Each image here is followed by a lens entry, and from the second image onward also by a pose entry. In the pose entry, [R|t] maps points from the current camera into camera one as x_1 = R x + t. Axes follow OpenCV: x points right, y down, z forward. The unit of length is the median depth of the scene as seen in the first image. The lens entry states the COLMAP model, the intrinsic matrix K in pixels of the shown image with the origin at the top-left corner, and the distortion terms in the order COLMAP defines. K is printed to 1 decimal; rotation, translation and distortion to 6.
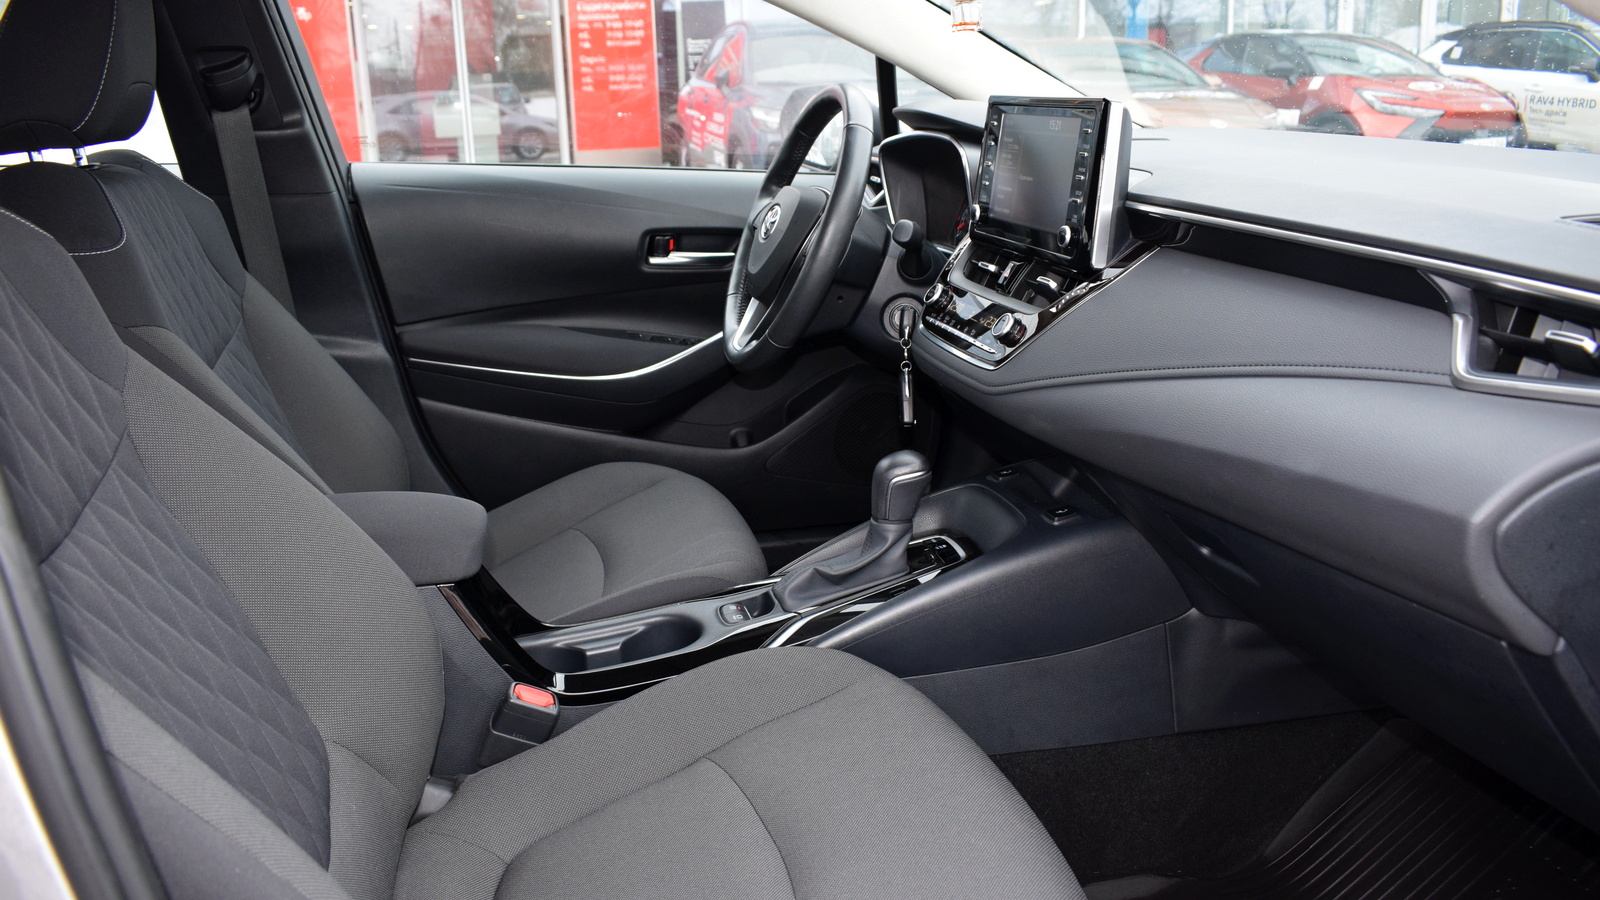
lens RADIAL K [[1300.0, 0, 800.0], [0, 1300.0, 450.0], [0, 0, 1]] dist [-0.099340, 0.000487]
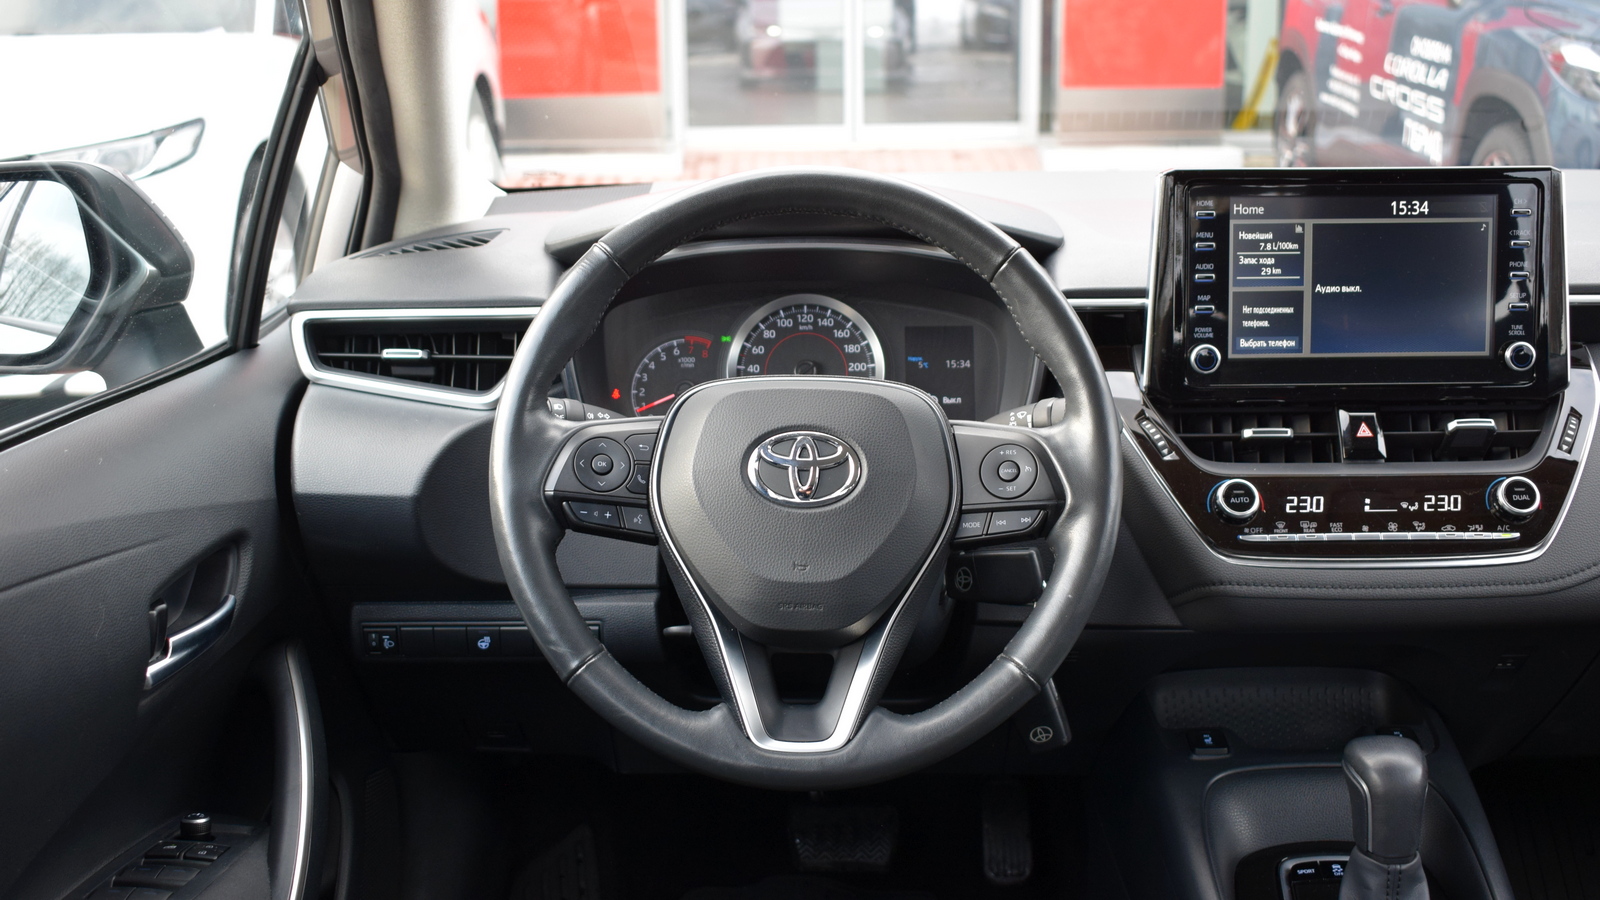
lens RADIAL K [[1959.0, 0, 800.0], [0, 1959.0, 450.0], [0, 0, 1]] dist [-0.060565, -0.003632]
pose [[0.969606, 0.074190, -0.233154, -0.083297], [-0.079511, 0.996743, -0.013493, -0.069912], [0.231394, 0.031621, 0.972346, 0.223957]]
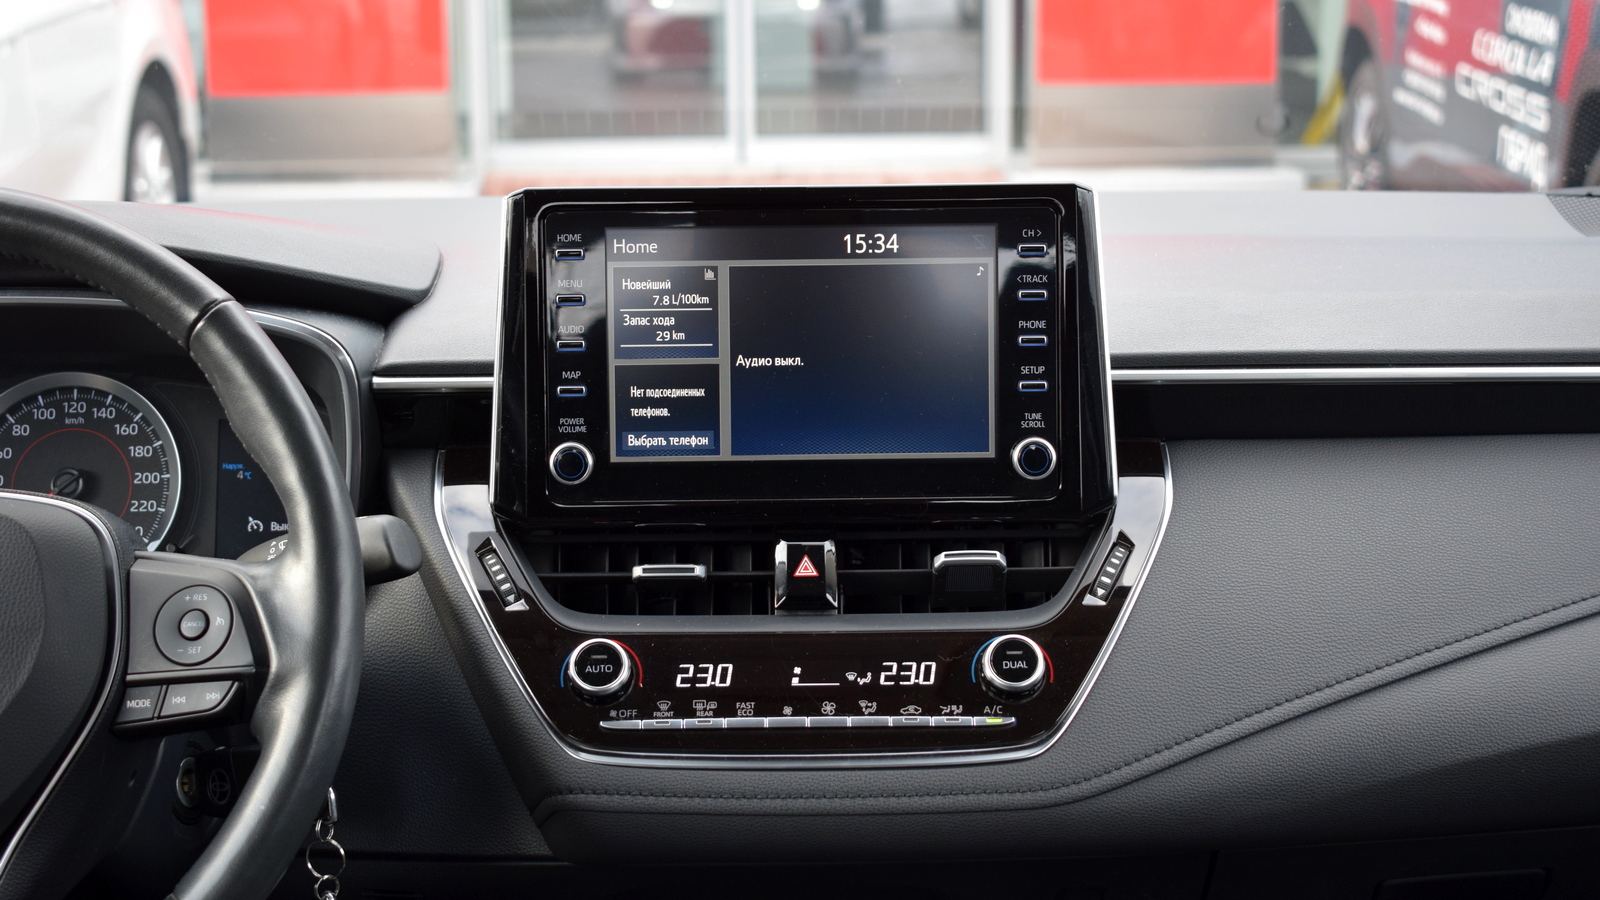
lens RADIAL K [[2912.7, 0, 800.0], [0, 2912.7, 450.0], [0, 0, 1]] dist [-0.012212, 0.020250]
pose [[0.973720, 0.060016, -0.219697, -0.057014], [-0.077757, 0.994296, -0.073008, -0.071162], [0.214063, 0.088172, 0.972832, 0.227889]]
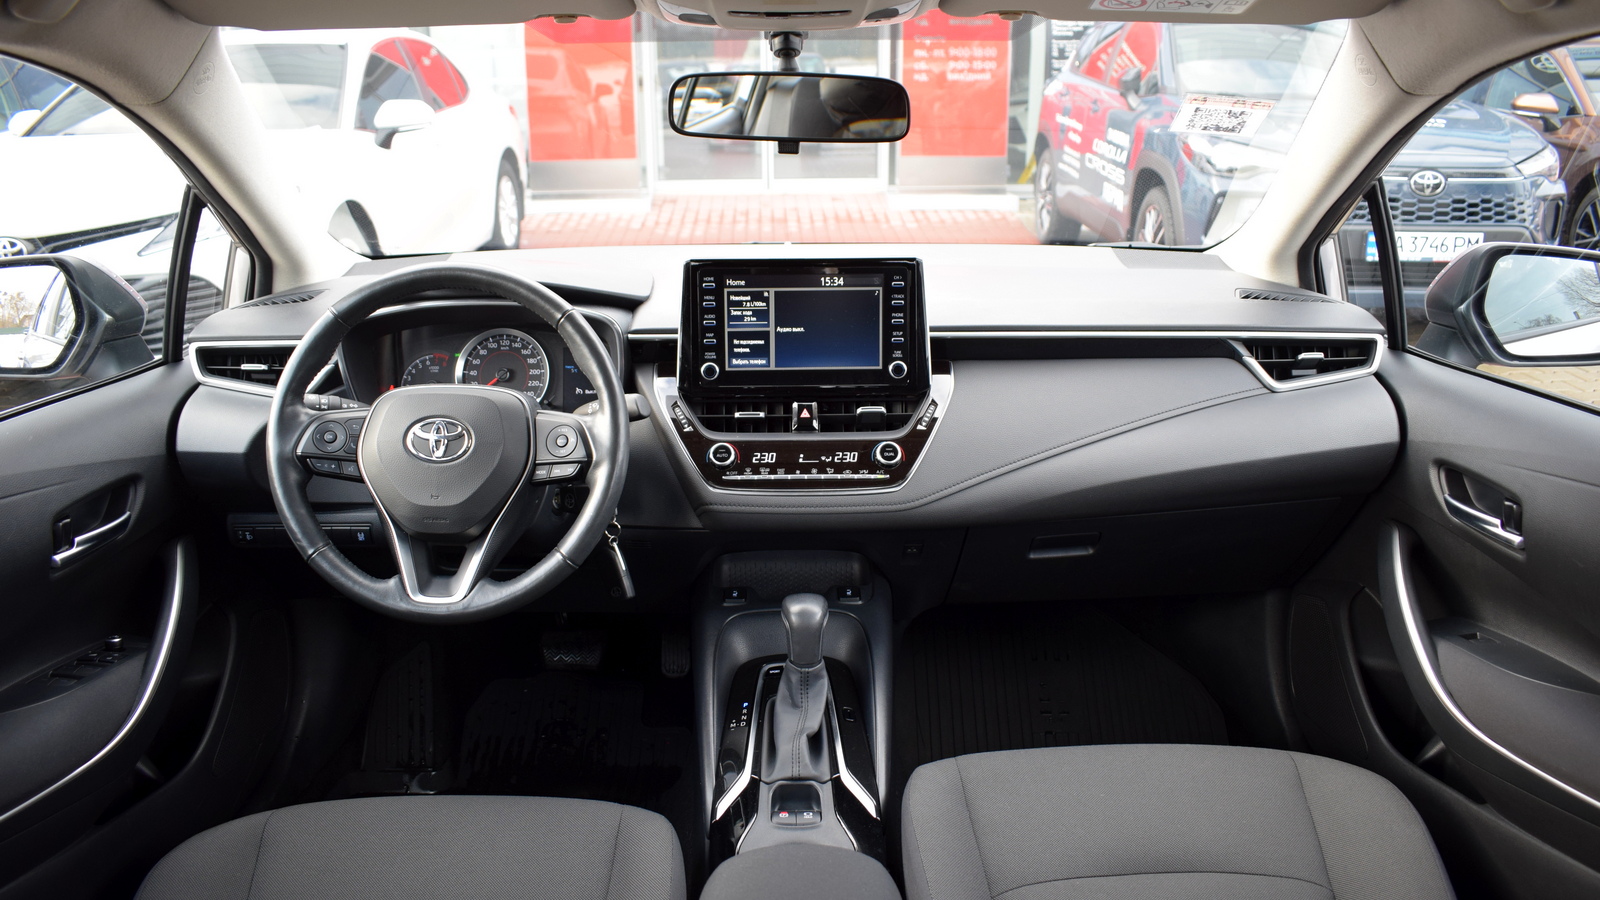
lens RADIAL K [[1300.0, 0, 800.0], [0, 1300.0, 450.0], [0, 0, 1]] dist [-0.099340, 0.000487]
pose [[0.974747, 0.085169, -0.206433, -0.055925], [-0.080304, 0.996261, 0.031848, -0.074886], [0.208374, -0.014467, 0.977942, 0.217509]]
